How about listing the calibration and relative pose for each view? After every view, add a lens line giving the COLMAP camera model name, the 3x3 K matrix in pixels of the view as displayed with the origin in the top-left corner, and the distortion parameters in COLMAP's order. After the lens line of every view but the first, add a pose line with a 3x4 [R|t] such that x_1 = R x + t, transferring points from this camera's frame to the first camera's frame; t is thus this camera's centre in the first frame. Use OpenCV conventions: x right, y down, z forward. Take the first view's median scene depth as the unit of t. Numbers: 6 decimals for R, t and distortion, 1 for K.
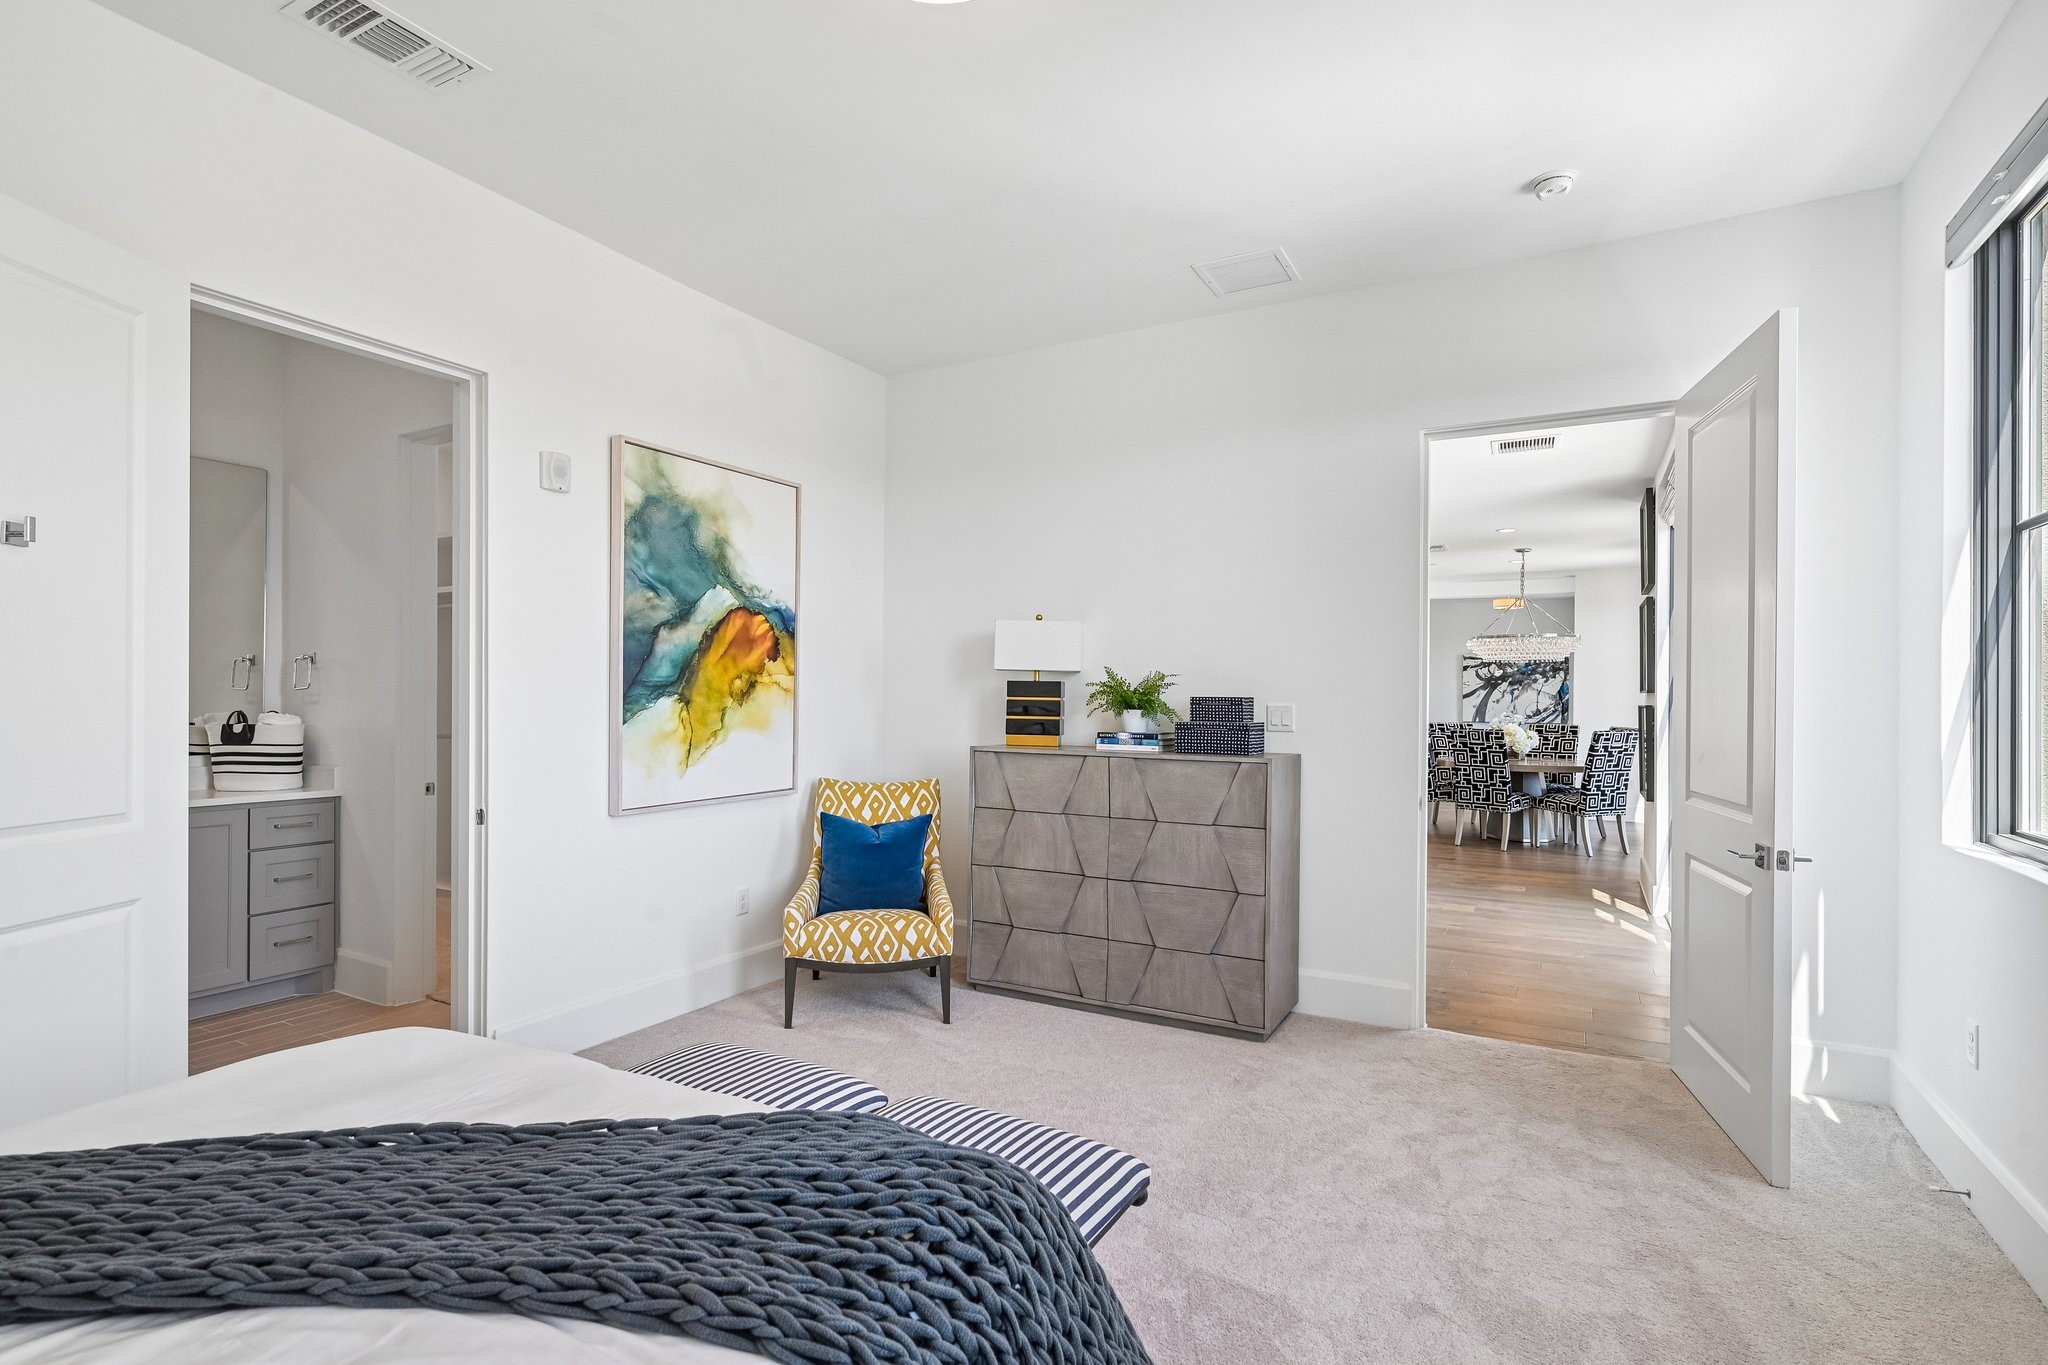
lens RADIAL K [[999.5, 0, 1018.2], [0, 999.5, 686.9], [0, 0, 1]] dist [0.002874, 0.000242]
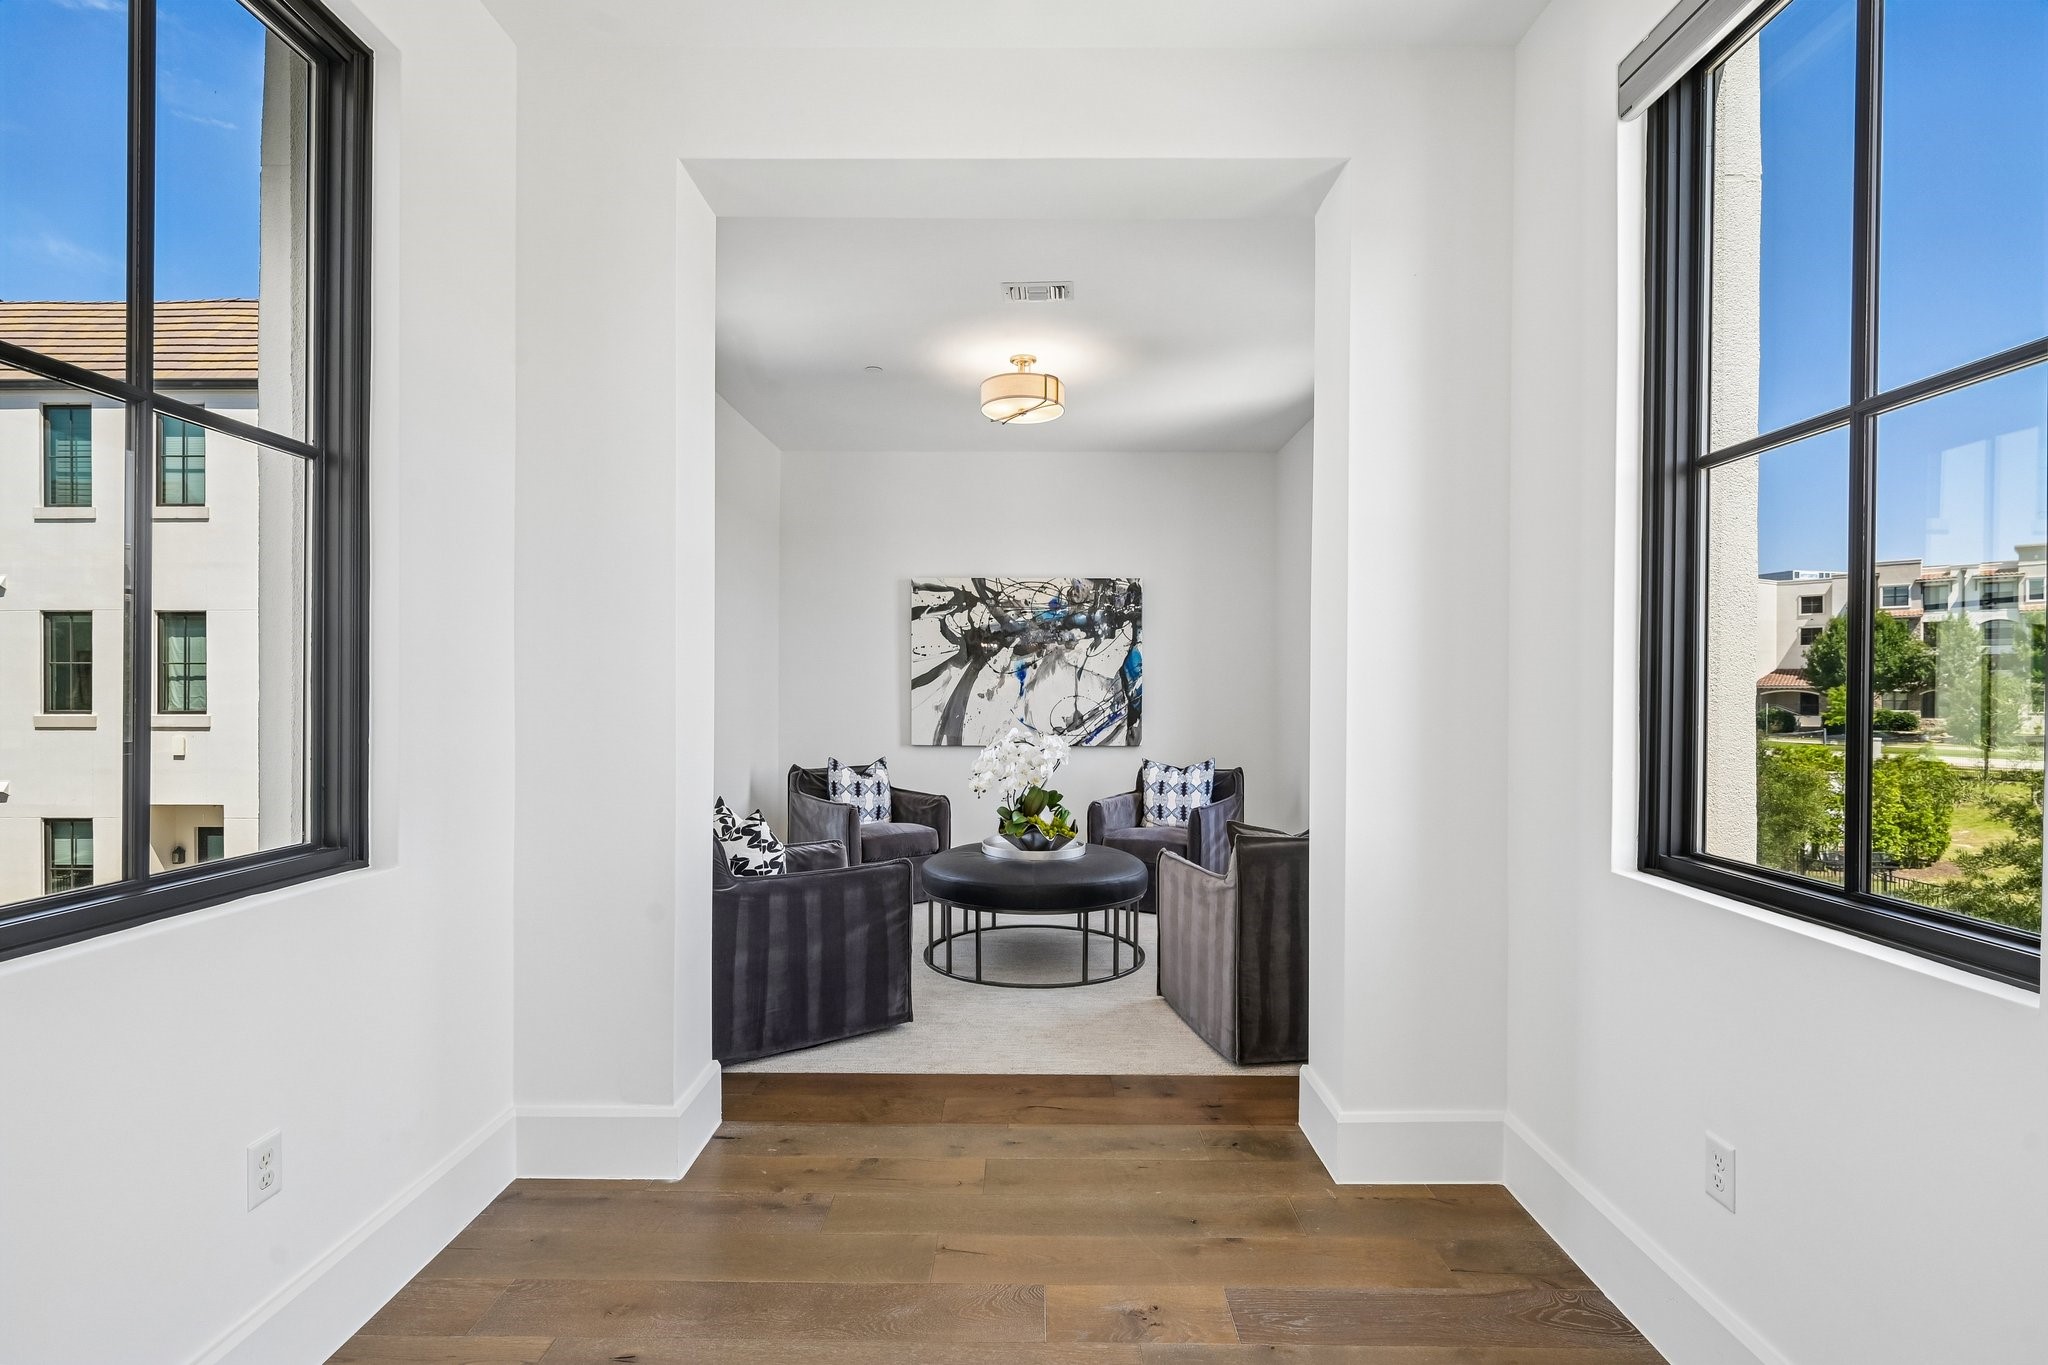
lens RADIAL K [[951.4, 0, 1018.6], [0, 951.4, 687.5], [0, 0, 1]] dist [0.000463, 0.000295]
pose [[0.953214, -0.003320, 0.302278, 0.372459], [-0.001060, 0.999897, 0.014325, 0.006042], [-0.302294, -0.013975, 0.953112, 0.622775]]
